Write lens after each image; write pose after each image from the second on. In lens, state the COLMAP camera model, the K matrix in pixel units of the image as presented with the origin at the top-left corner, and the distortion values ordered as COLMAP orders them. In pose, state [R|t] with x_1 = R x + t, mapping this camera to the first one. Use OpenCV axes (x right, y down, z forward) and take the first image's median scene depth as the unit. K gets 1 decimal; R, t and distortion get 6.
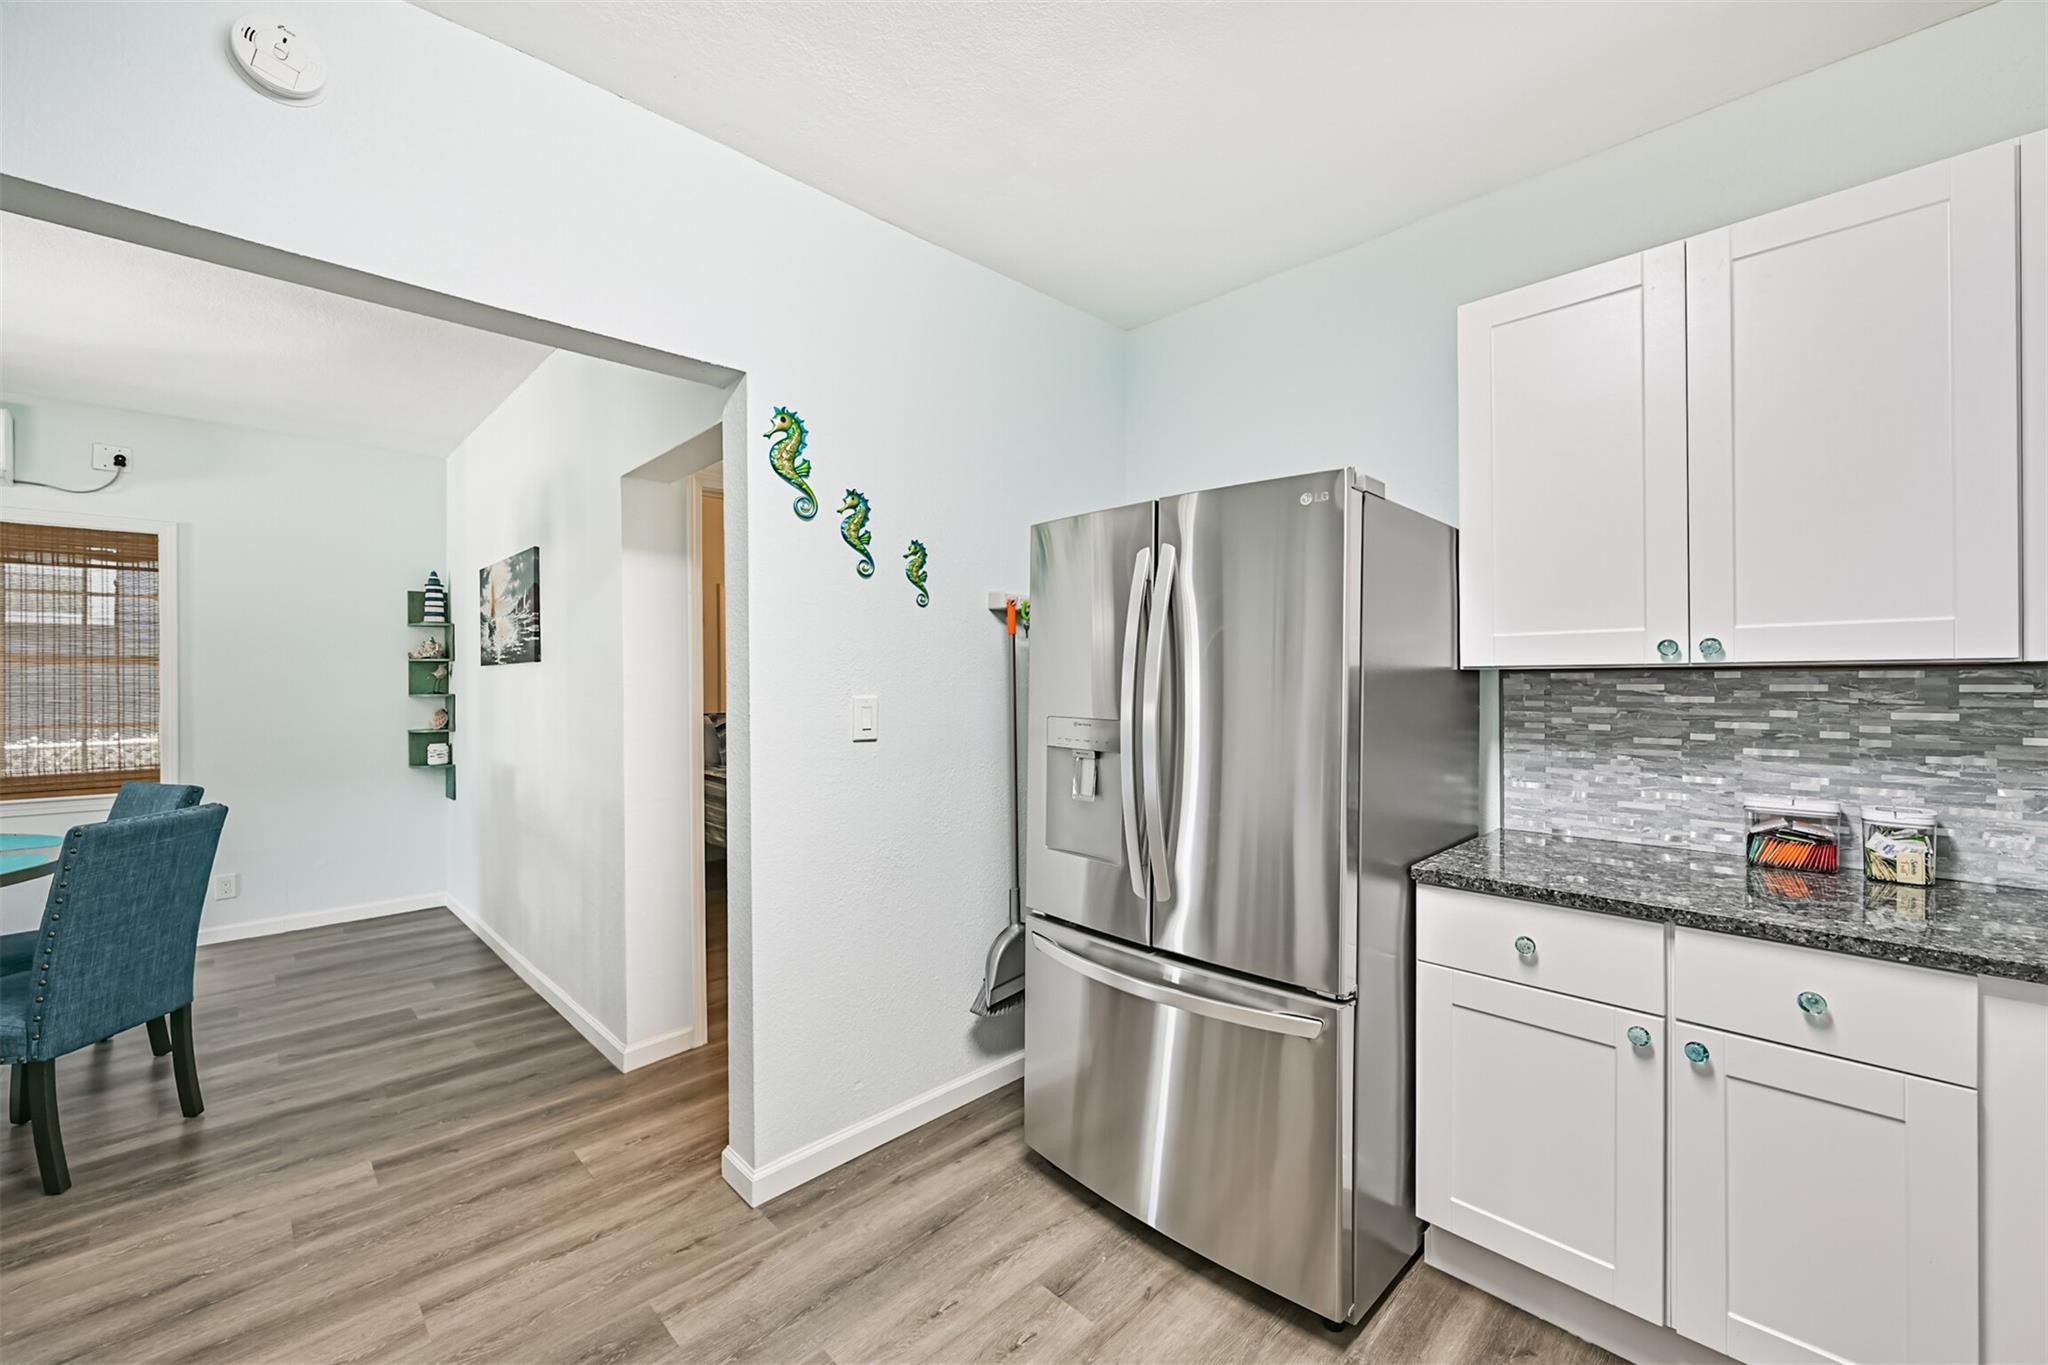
lens RADIAL K [[821.1, 0, 1024.2], [0, 821.1, 677.1], [0, 0, 1]] dist [0.007846, -0.000795]
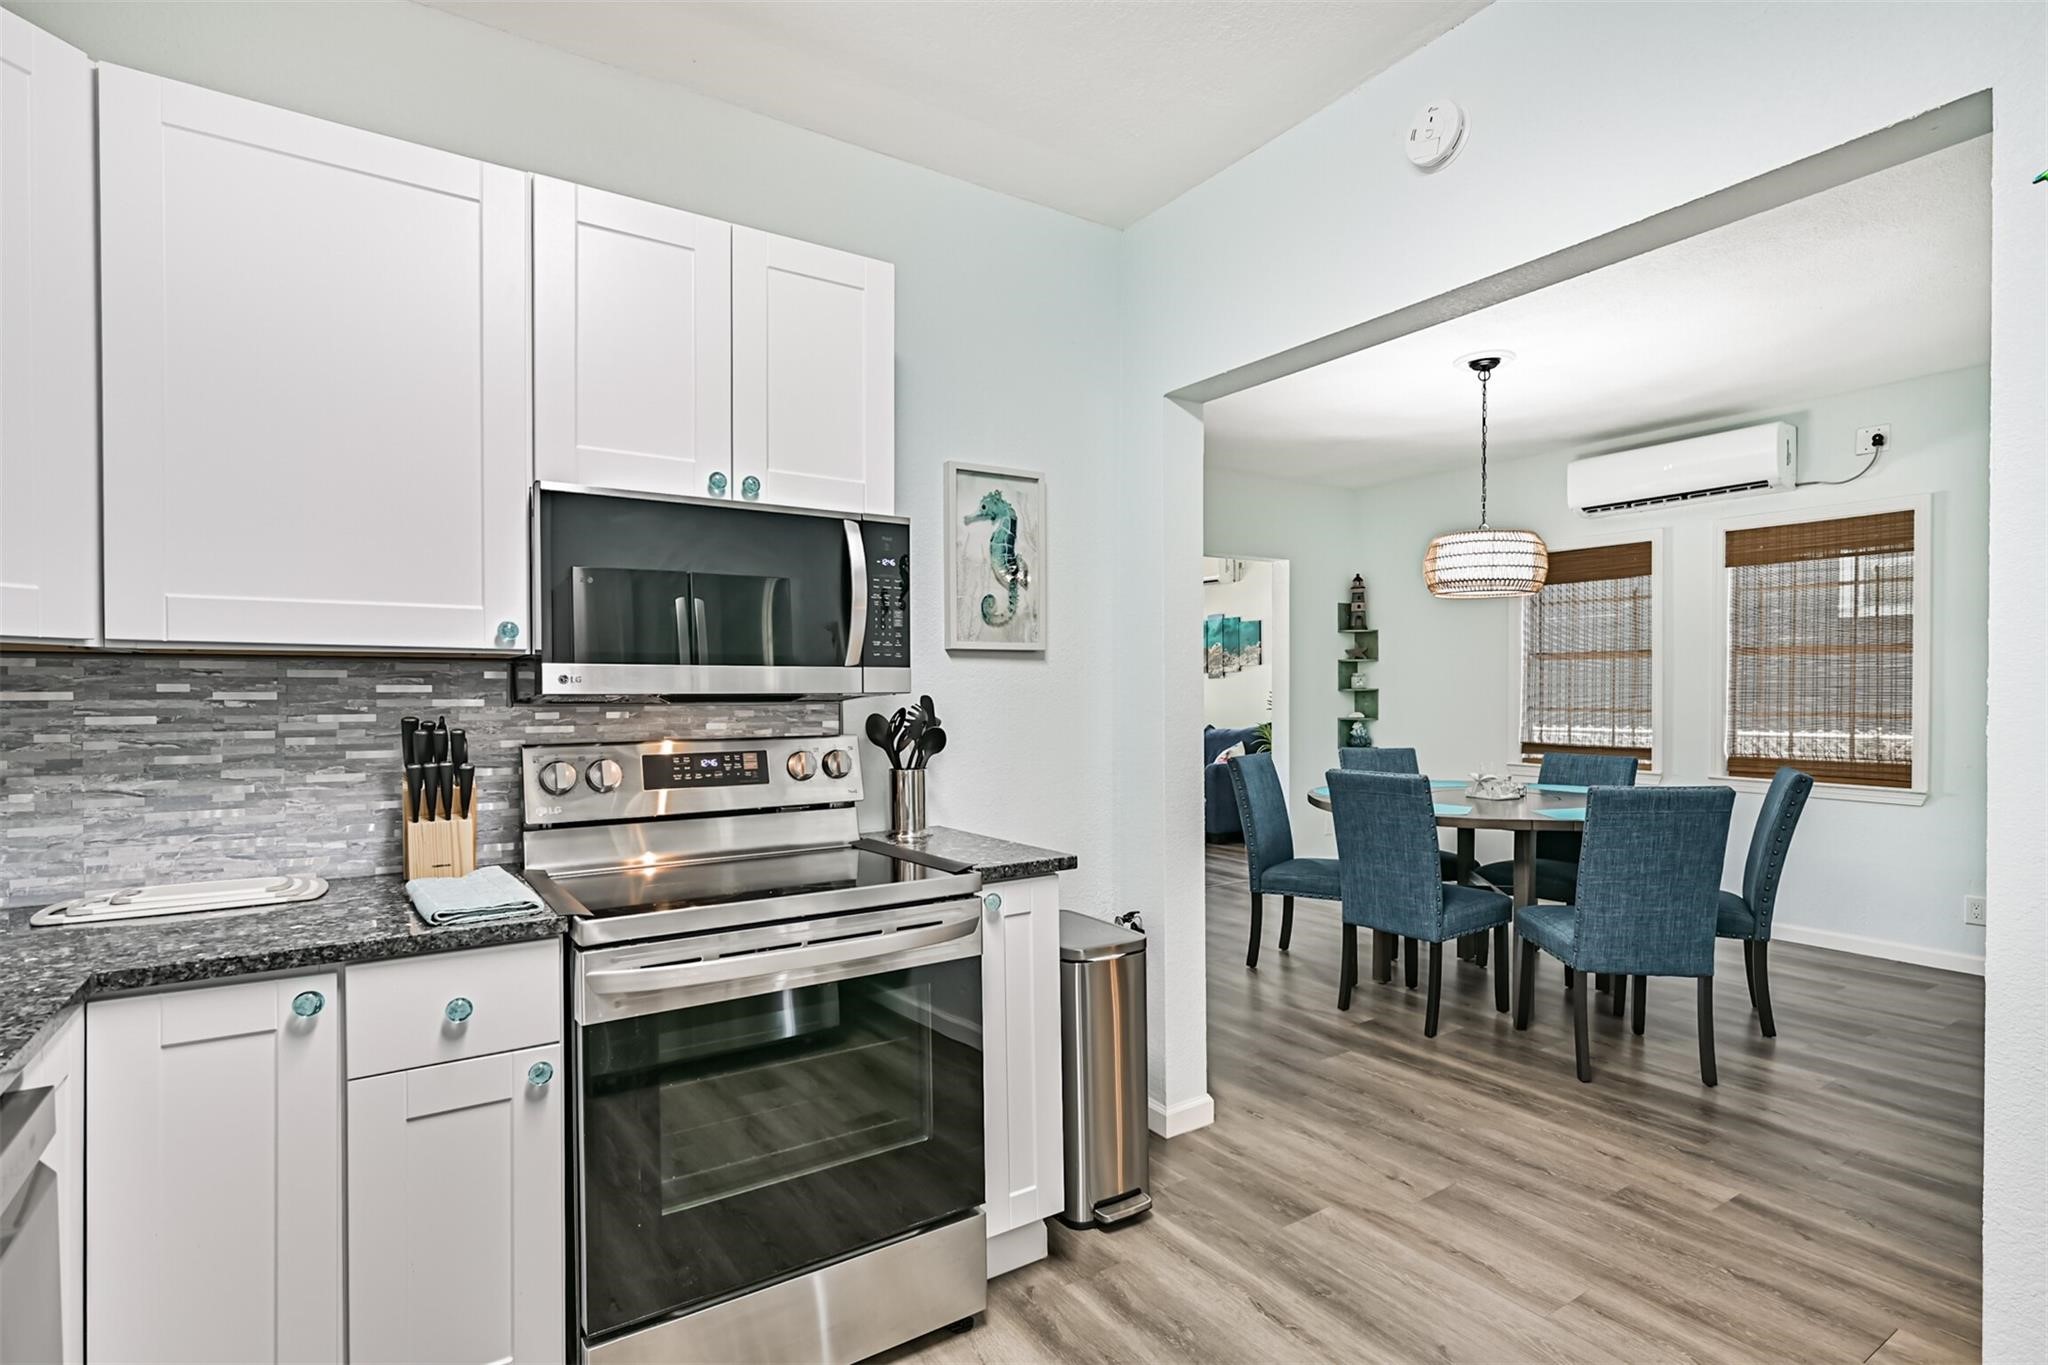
lens RADIAL K [[997.4, 0, 1030.8], [0, 997.4, 699.2], [0, 0, 1]] dist [-0.004011, -0.000729]
pose [[-0.187340, 0.013727, -0.982199, 0.340660], [0.009551, 0.999881, 0.012152, 0.022554], [0.982249, -0.007104, -0.187449, 0.372778]]
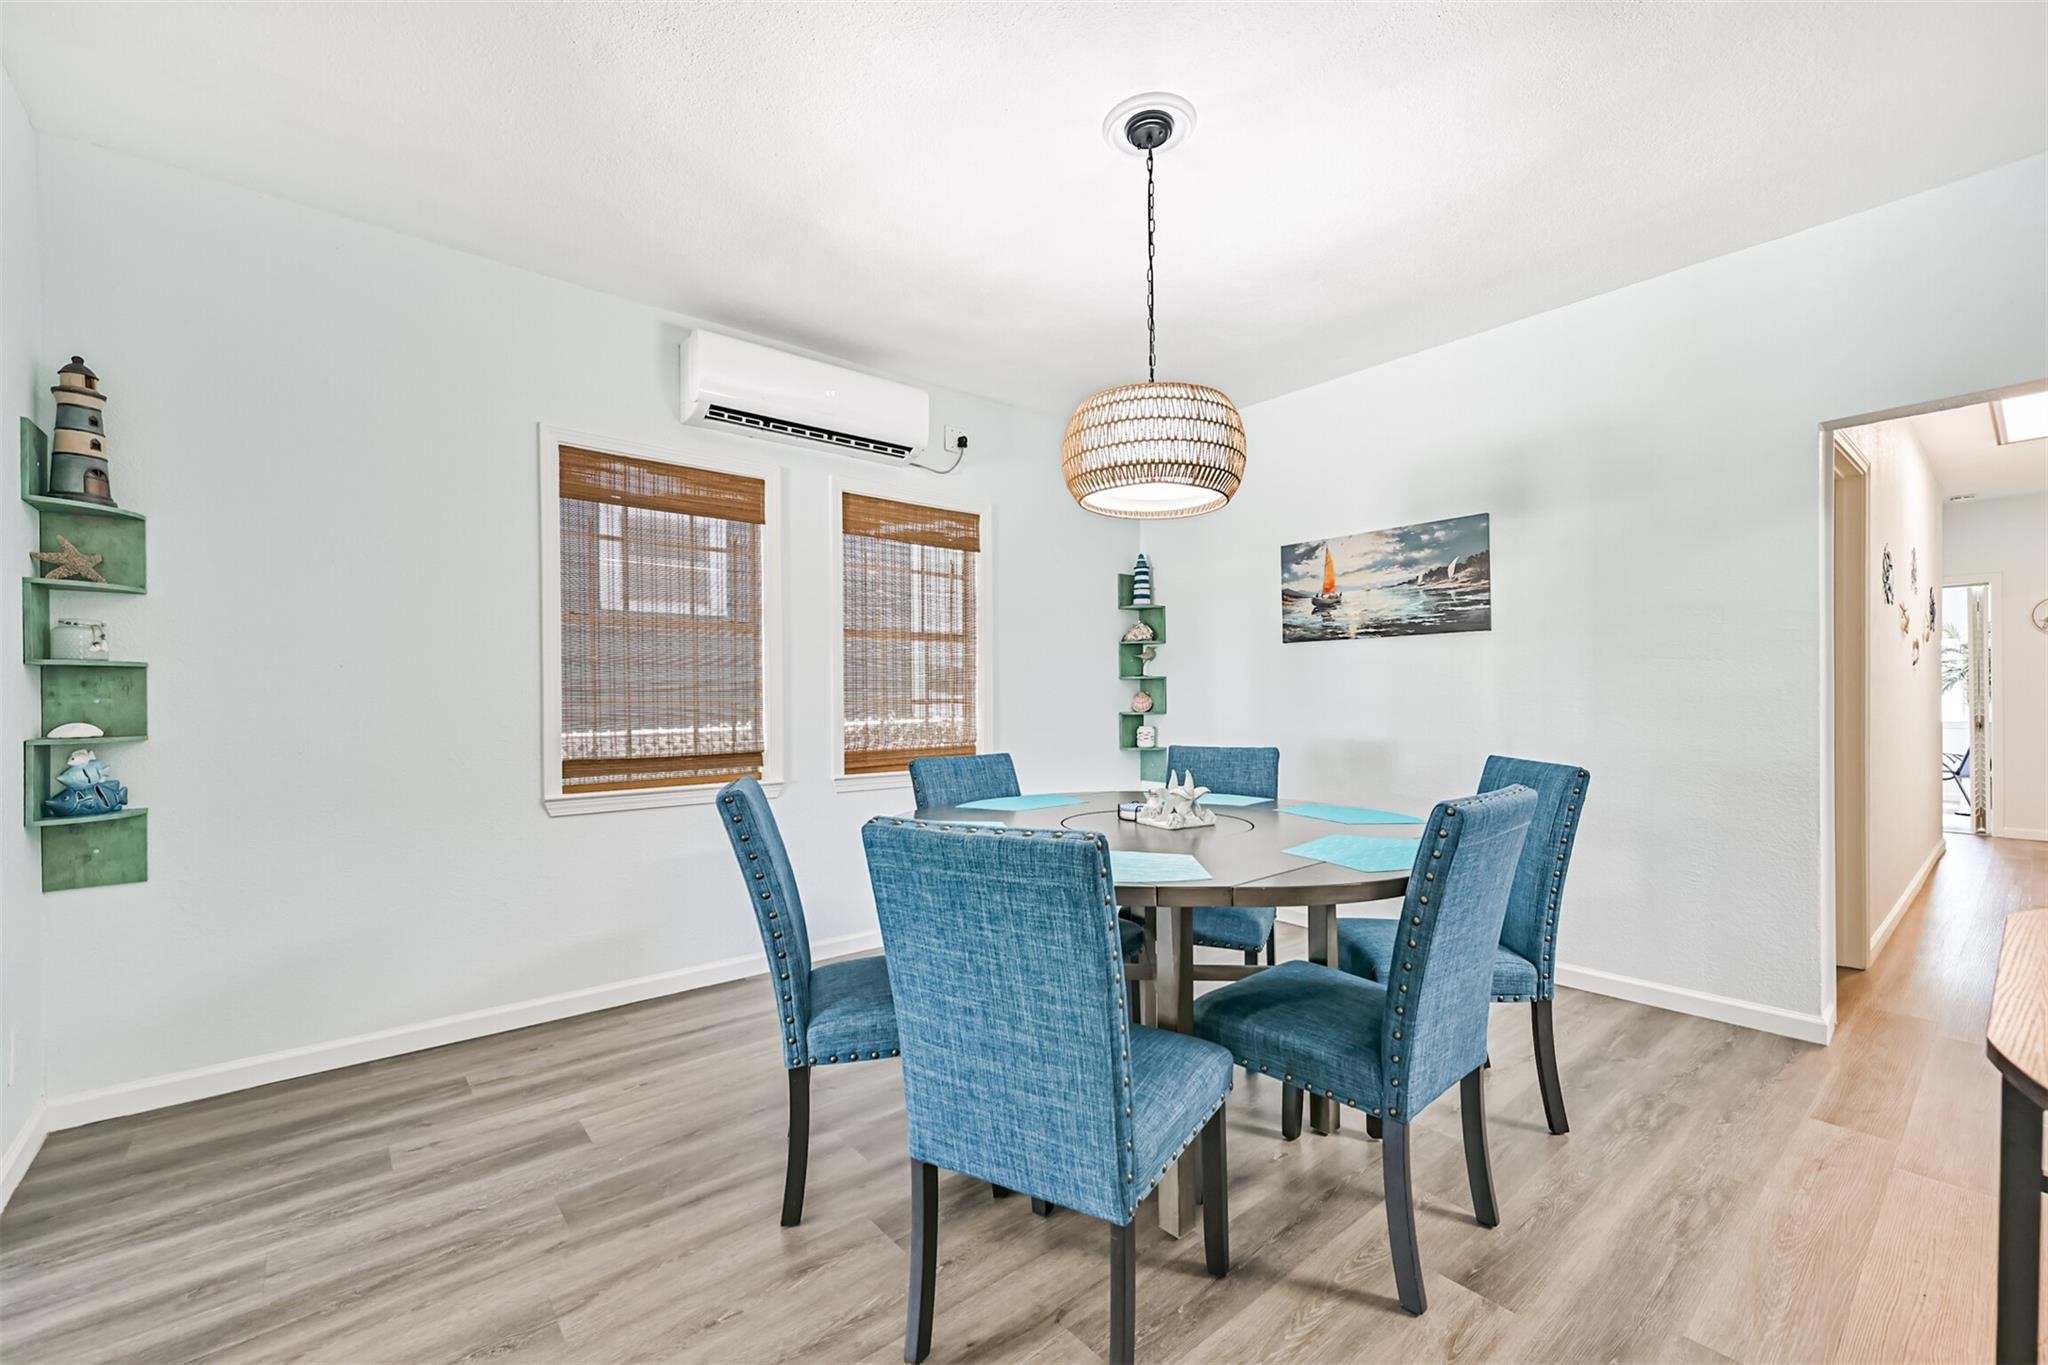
lens RADIAL K [[852.5, 0, 1054.7], [0, 852.5, 683.0], [0, 0, 1]] dist [0.009506, -0.000356]
pose [[0.998503, -0.001169, -0.054690, -1.351648], [0.000760, 0.999972, -0.007493, 0.063961], [0.054697, 0.007440, 0.998475, -0.060830]]
